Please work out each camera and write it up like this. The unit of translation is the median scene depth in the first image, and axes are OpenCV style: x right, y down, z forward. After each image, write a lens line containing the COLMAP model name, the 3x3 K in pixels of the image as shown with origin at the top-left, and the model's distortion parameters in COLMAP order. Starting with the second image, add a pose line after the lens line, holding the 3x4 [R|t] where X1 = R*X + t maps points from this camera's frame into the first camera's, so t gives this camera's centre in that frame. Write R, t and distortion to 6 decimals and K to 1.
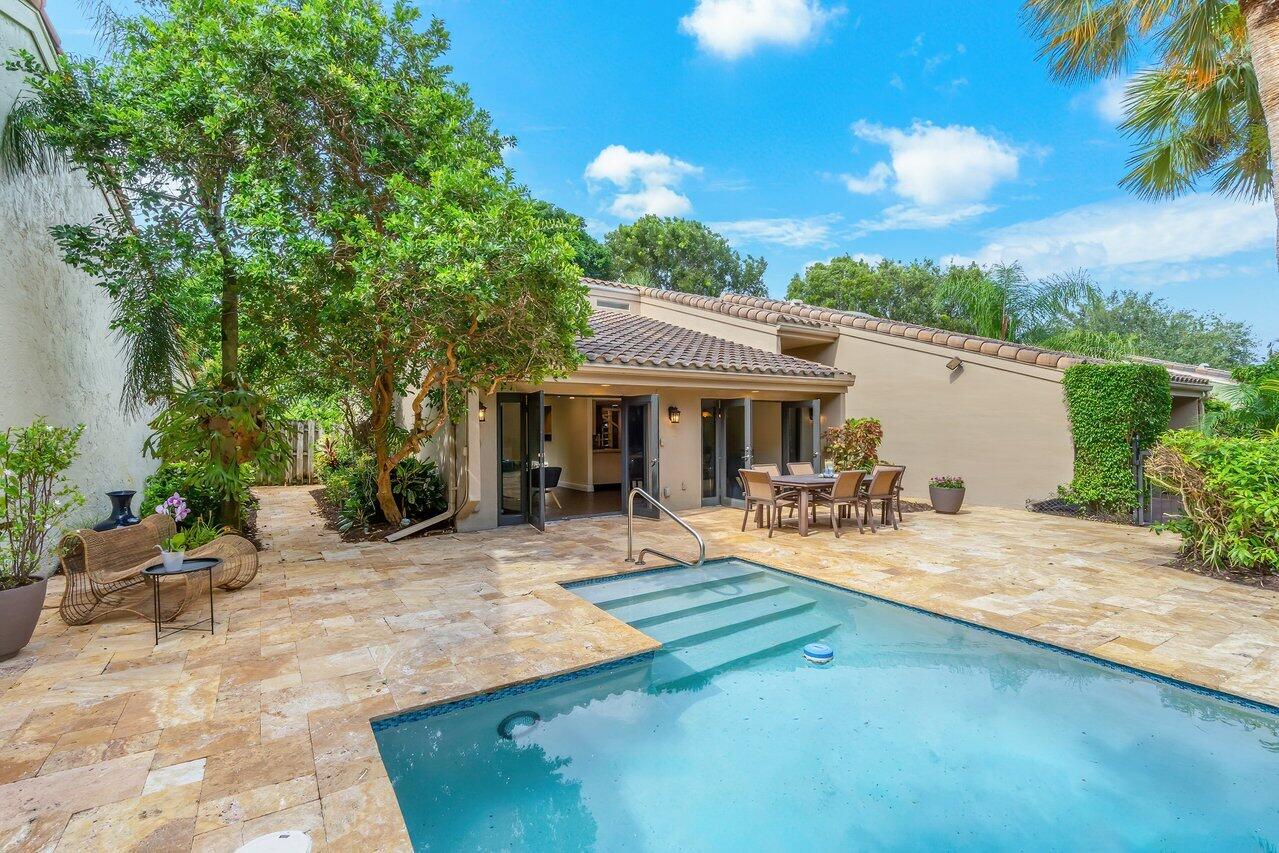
lens RADIAL K [[569.0, 0, 639.5], [0, 569.0, 426.5], [0, 0, 1]] dist [-0.002070, -0.000078]
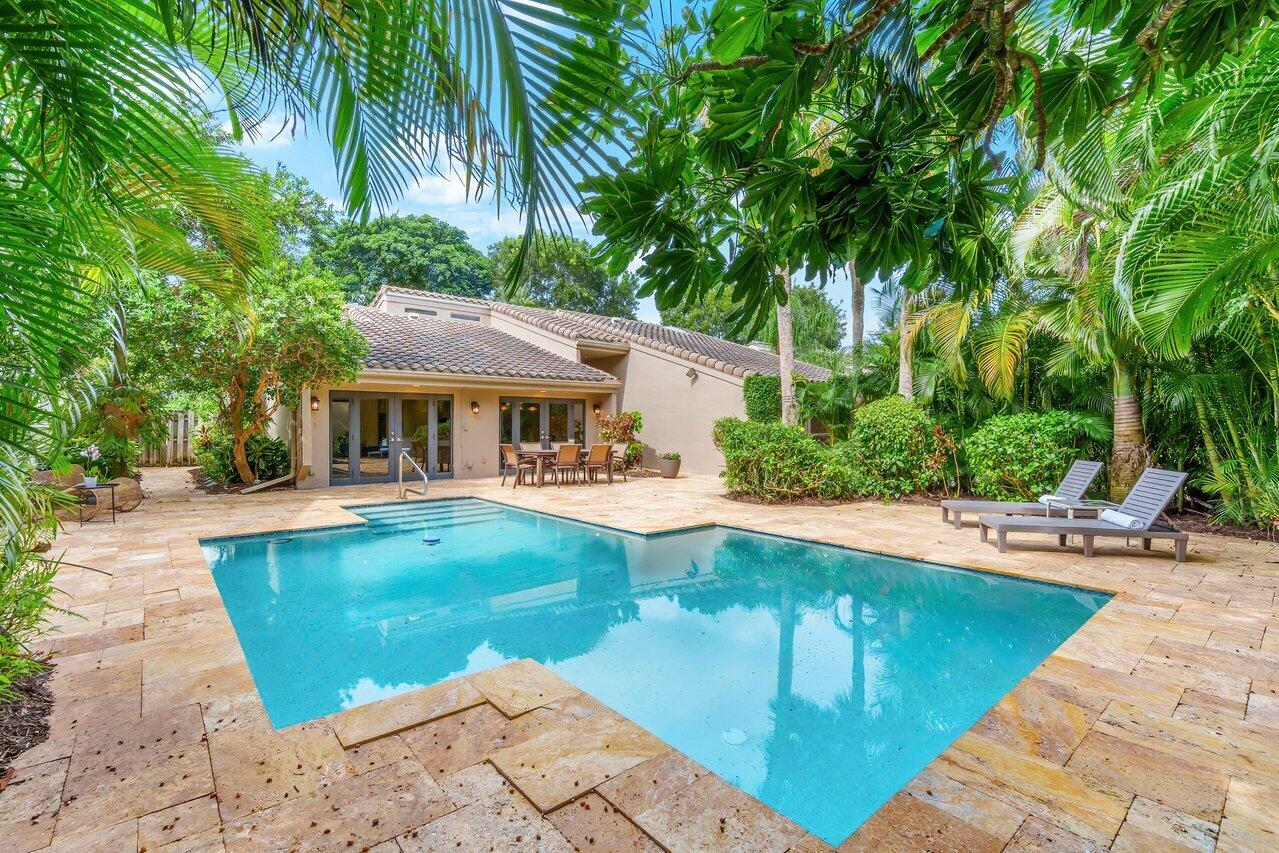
lens RADIAL K [[562.7, 0, 621.9], [0, 562.7, 423.4], [0, 0, 1]] dist [0.002155, 0.000312]
pose [[0.993219, 0.004724, 0.116166, 0.291592], [-0.004559, 0.999988, -0.001682, 0.020515], [-0.116173, 0.001141, 0.993228, -0.440390]]
